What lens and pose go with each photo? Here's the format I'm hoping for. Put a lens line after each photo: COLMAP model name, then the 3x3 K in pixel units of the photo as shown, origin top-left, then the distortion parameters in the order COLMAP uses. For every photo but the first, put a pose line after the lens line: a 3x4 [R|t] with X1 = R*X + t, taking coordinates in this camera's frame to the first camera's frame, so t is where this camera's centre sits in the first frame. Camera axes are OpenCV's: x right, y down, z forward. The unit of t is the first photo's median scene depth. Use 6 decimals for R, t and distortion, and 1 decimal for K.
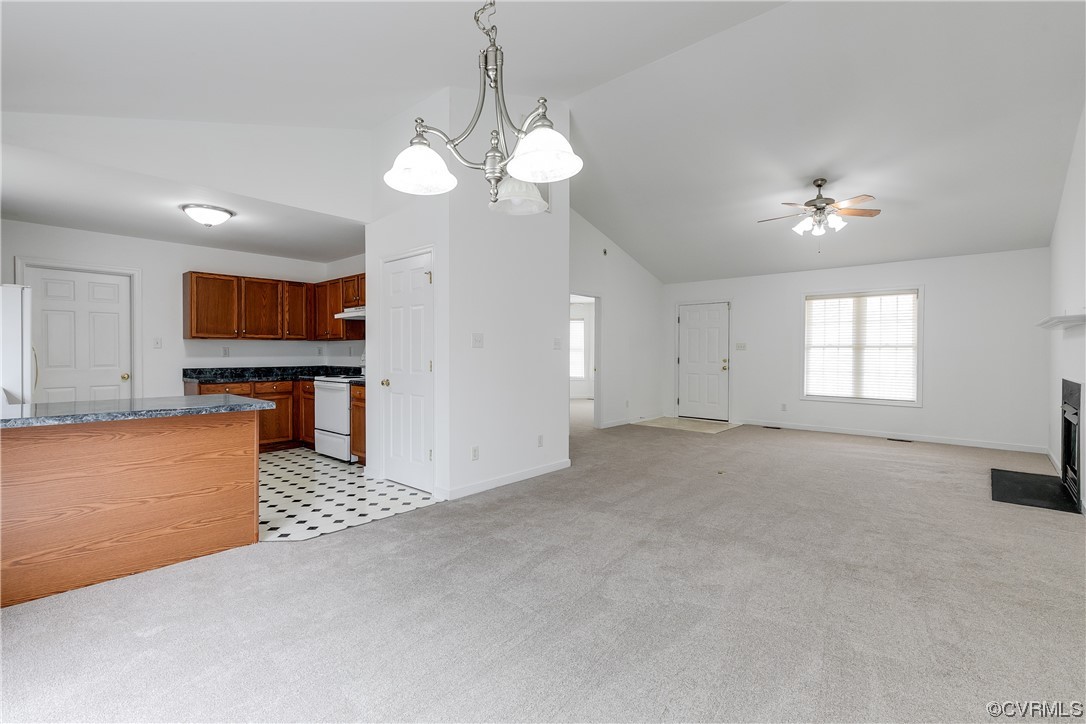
lens RADIAL K [[498.0, 0, 542.3], [0, 498.0, 355.1], [0, 0, 1]] dist [0.007400, -0.002261]
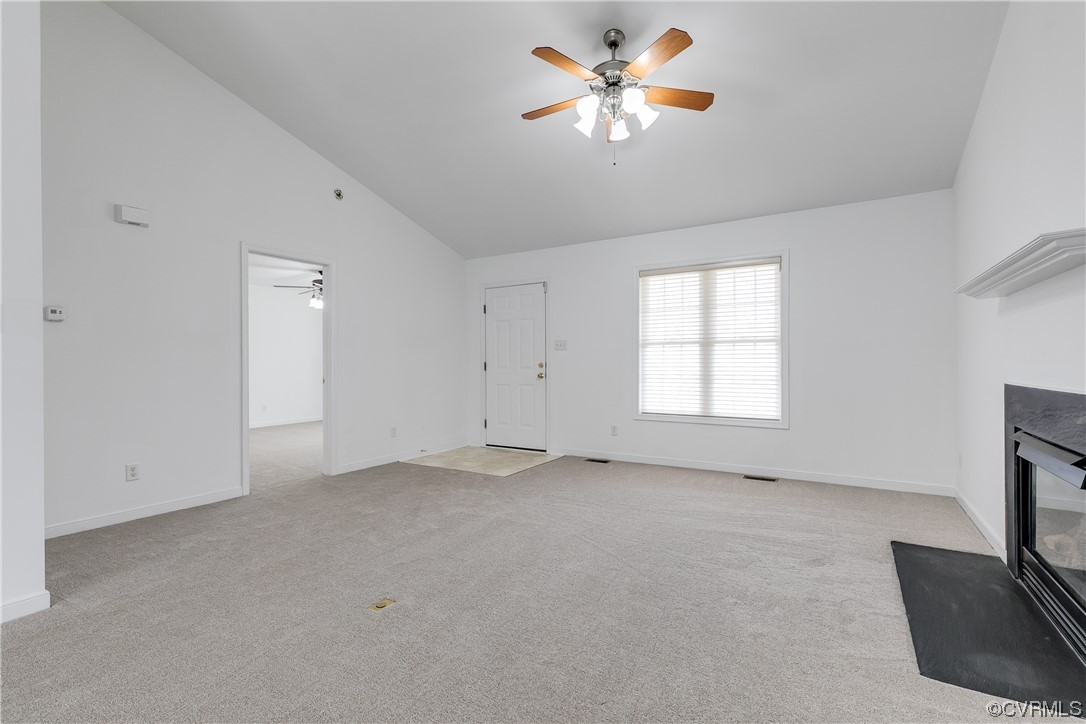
lens RADIAL K [[498.0, 0, 545.7], [0, 498.0, 360.9], [0, 0, 1]] dist [0.007400, -0.002261]
pose [[0.984012, -0.006673, 0.177975, 0.289139], [0.009006, 0.999884, -0.012304, 0.015955], [-0.177872, 0.013710, 0.983958, 0.357905]]
